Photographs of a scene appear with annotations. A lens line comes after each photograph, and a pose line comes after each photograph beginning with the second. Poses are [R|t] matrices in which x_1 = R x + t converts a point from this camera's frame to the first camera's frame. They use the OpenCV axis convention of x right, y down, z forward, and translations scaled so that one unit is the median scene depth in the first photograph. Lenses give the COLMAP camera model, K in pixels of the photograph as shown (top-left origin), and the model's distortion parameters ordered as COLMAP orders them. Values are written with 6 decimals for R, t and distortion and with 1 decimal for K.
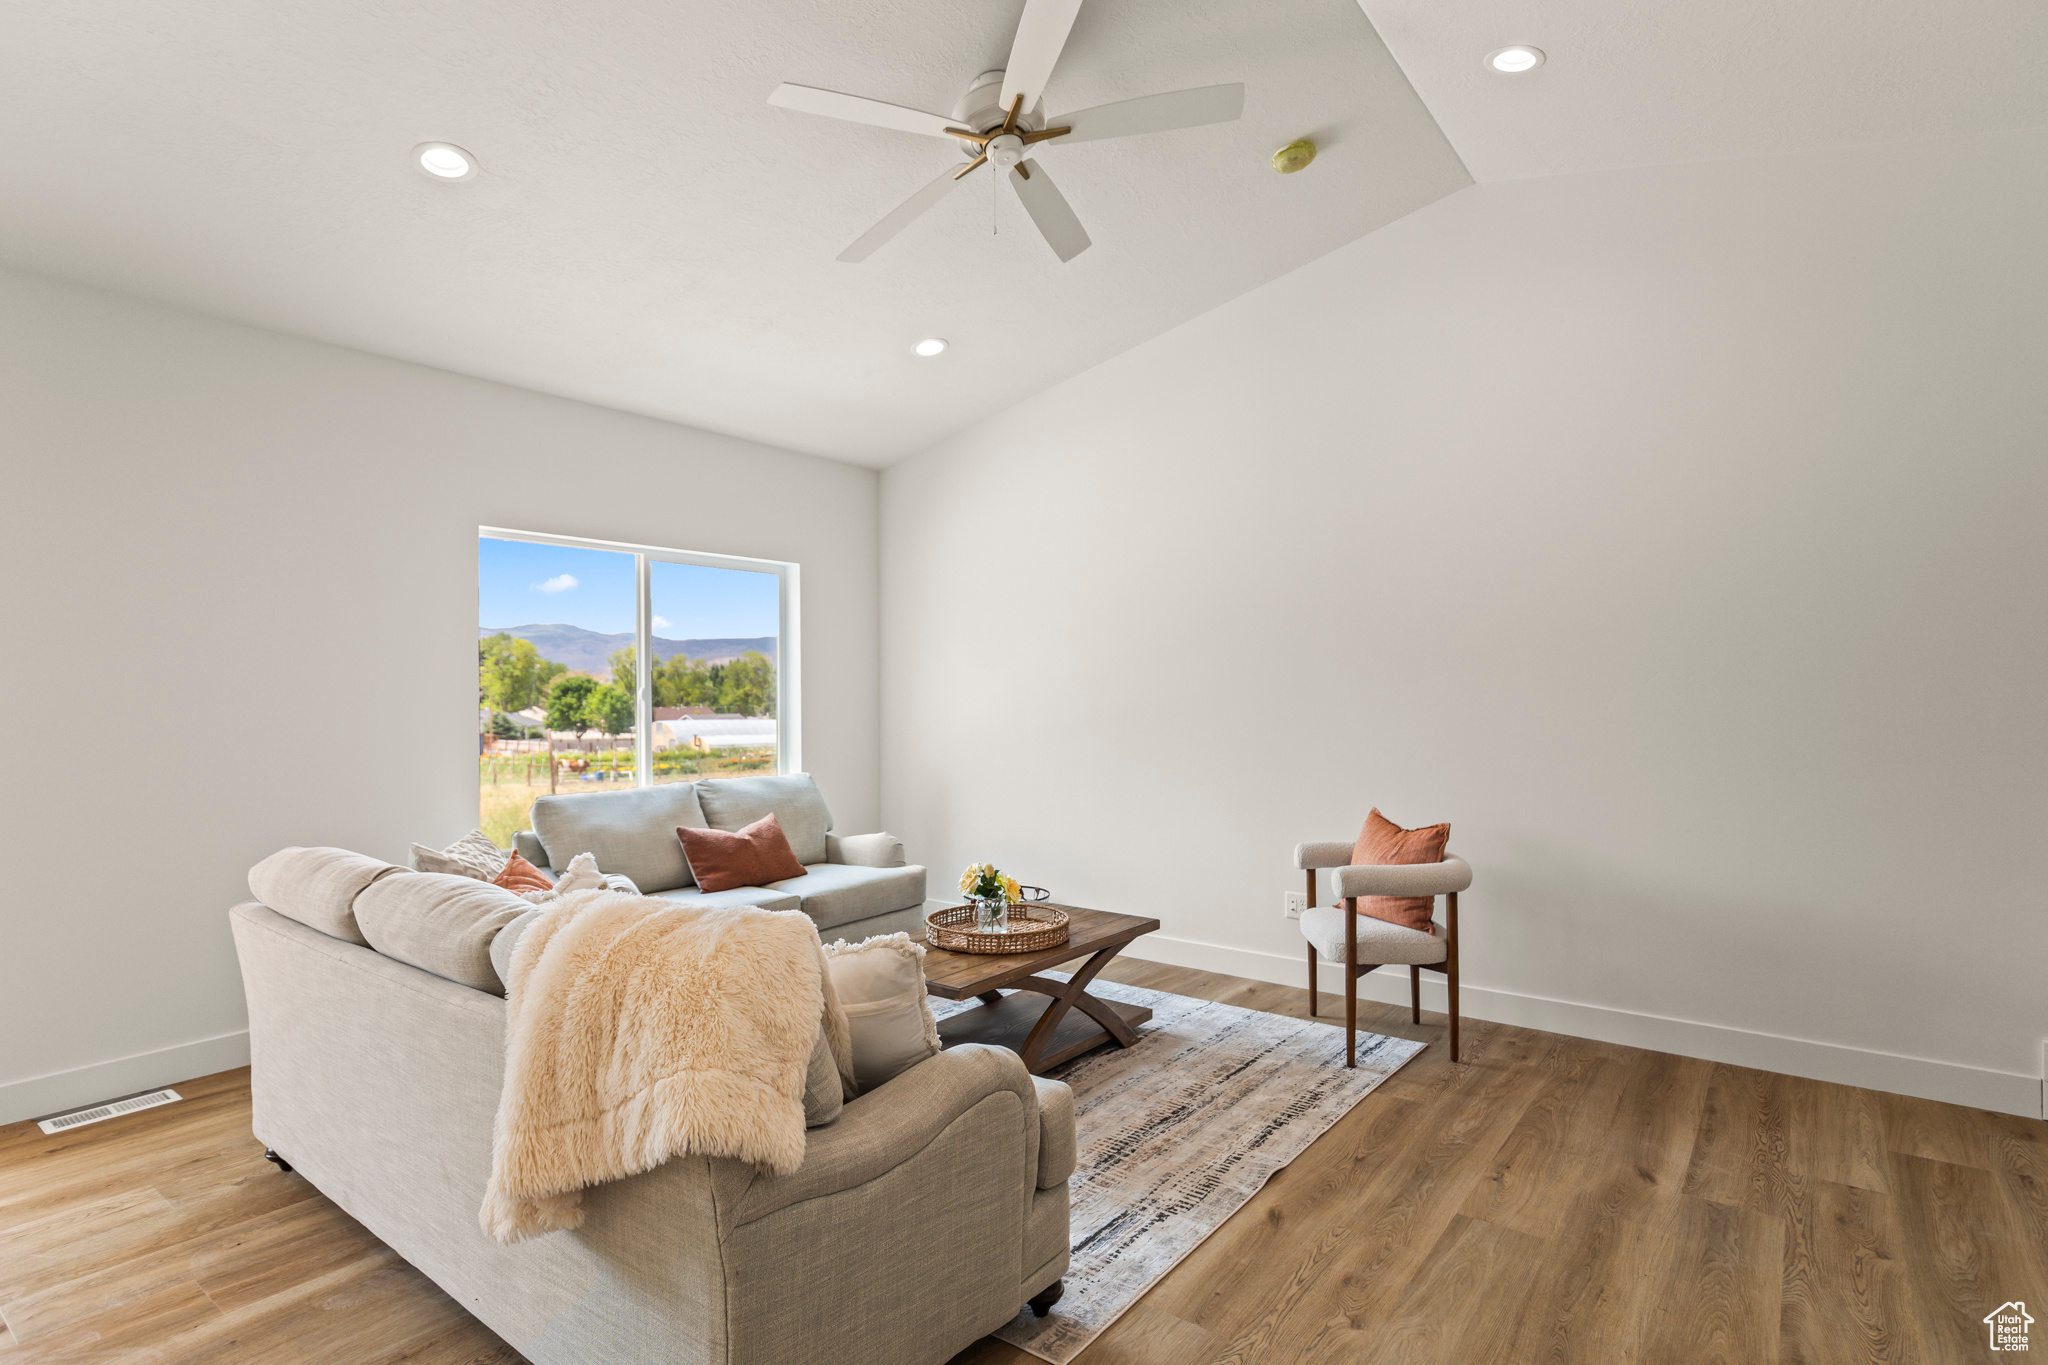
lens RADIAL K [[1019.4, 0, 1032.6], [0, 1019.4, 691.9], [0, 0, 1]] dist [0.011627, -0.004434]
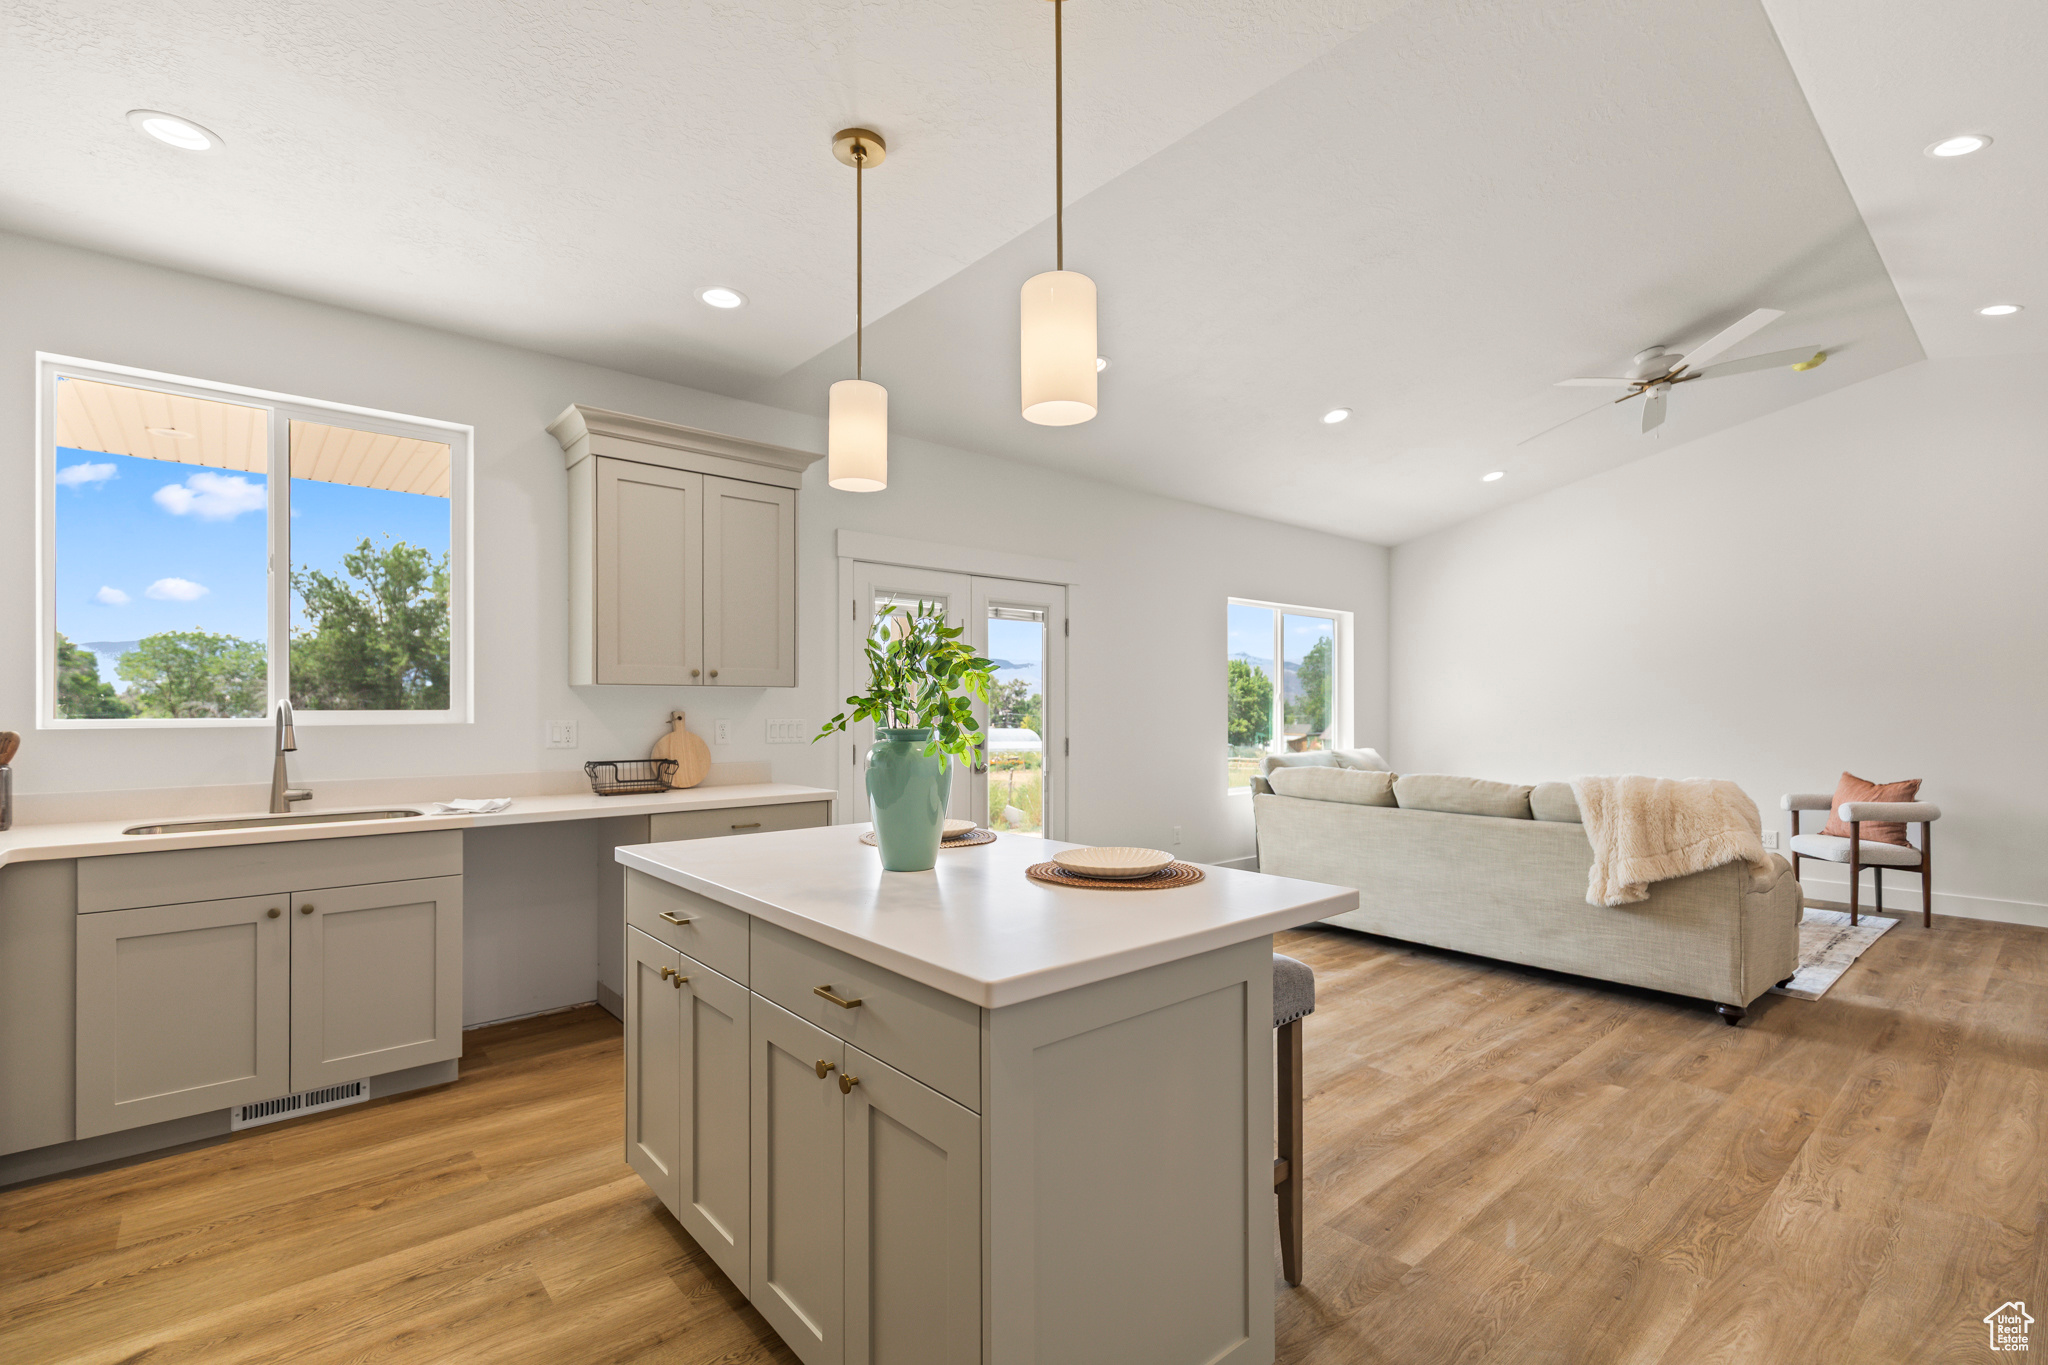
lens RADIAL K [[925.2, 0, 1016.3], [0, 925.2, 707.6], [0, 0, 1]] dist [0.007344, -0.001147]
pose [[0.979114, 0.005937, -0.203228, -0.662881], [-0.005906, 0.999982, 0.000762, 0.027235], [0.203229, 0.000454, 0.979131, -0.680586]]
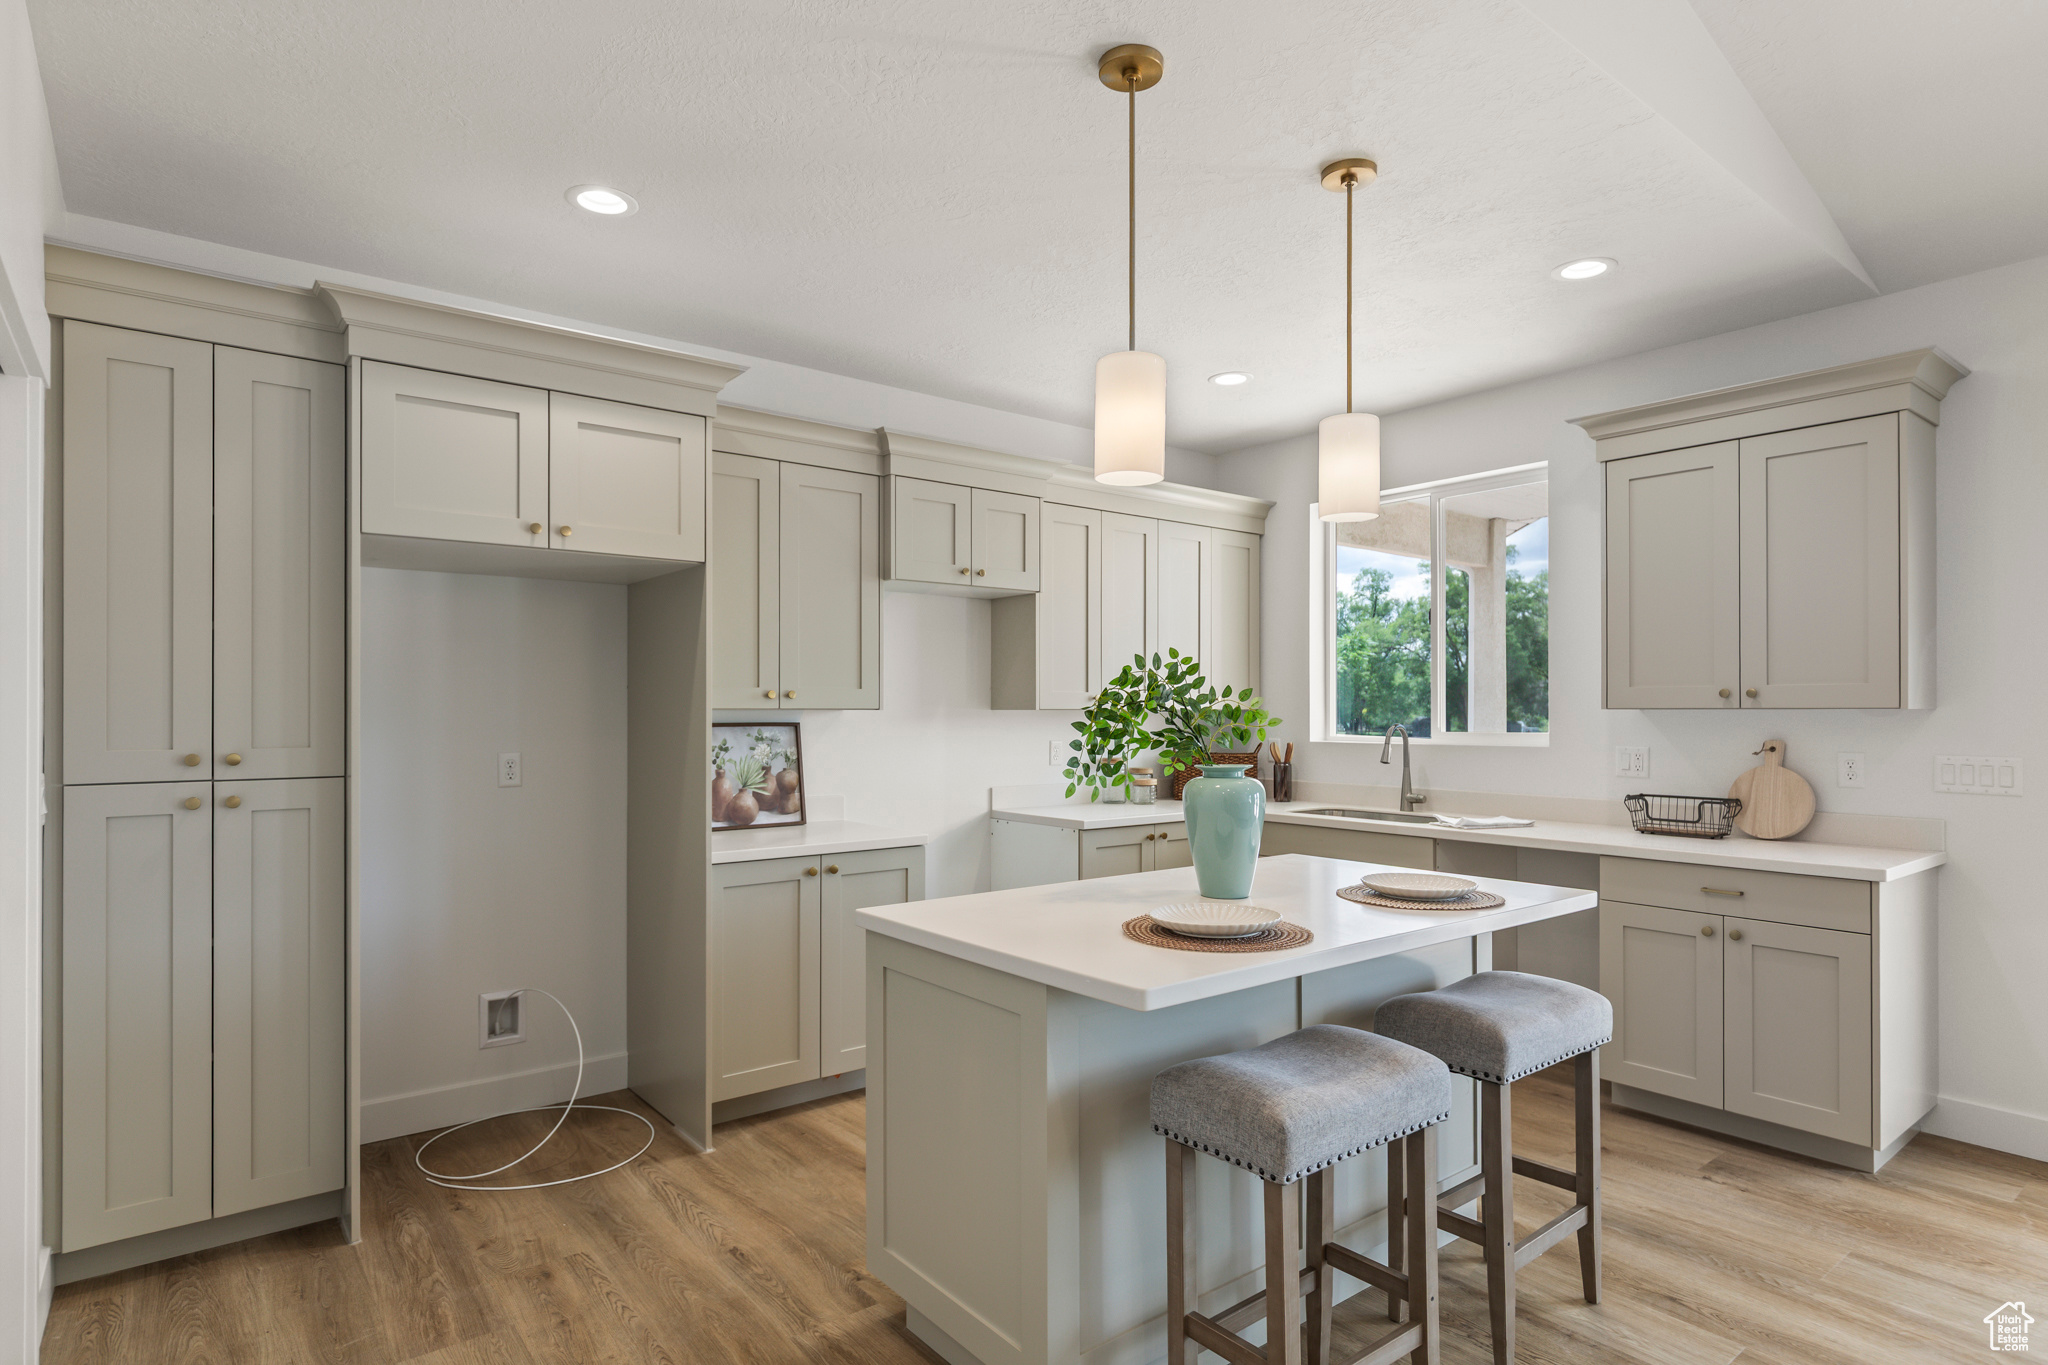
lens RADIAL K [[1082.5, 0, 1019.7], [0, 1082.5, 707.2], [0, 0, 1]] dist [-0.000870, 0.000710]
pose [[-0.243890, 0.002059, -0.969801, -0.134581], [0.001626, 0.999997, 0.001714, 0.001509], [0.969802, -0.001159, -0.243892, -0.115414]]
